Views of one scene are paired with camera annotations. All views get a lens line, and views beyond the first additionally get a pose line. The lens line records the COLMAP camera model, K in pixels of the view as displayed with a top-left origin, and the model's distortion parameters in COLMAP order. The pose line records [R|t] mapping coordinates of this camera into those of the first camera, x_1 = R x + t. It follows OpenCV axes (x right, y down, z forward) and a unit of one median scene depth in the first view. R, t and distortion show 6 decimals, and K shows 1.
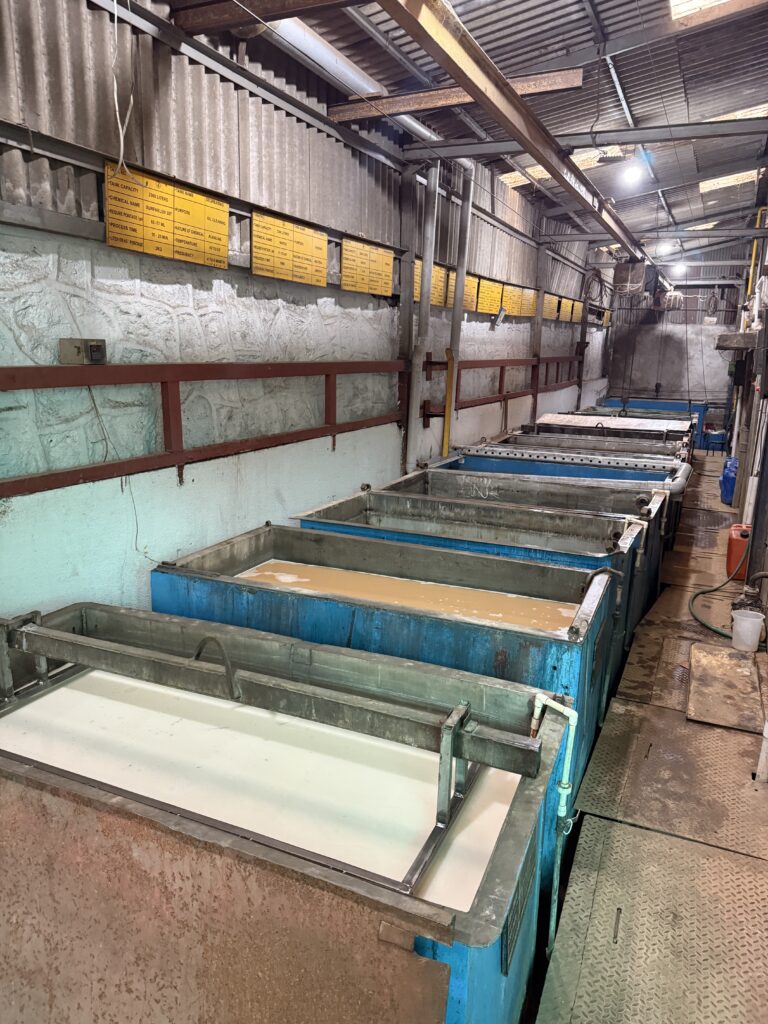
lens RADIAL K [[739.7, 0, 382.4], [0, 739.7, 523.1], [0, 0, 1]] dist [0.052620, -0.081928]
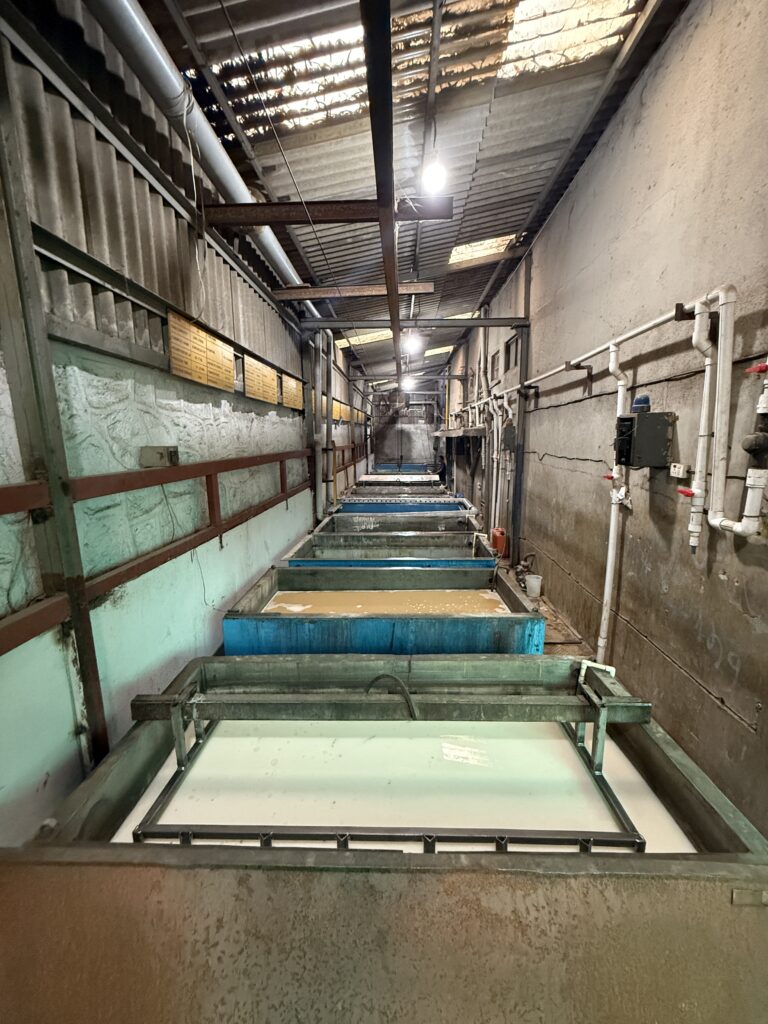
lens RADIAL K [[419.2, 0, 384.0], [0, 419.2, 512.0], [0, 0, 1]] dist [-0.002203, 0.000171]
pose [[0.922607, -0.096406, 0.373501, -0.319770], [0.117190, 0.992552, -0.033285, -0.067454], [-0.367510, 0.074480, 0.927032, 0.210008]]
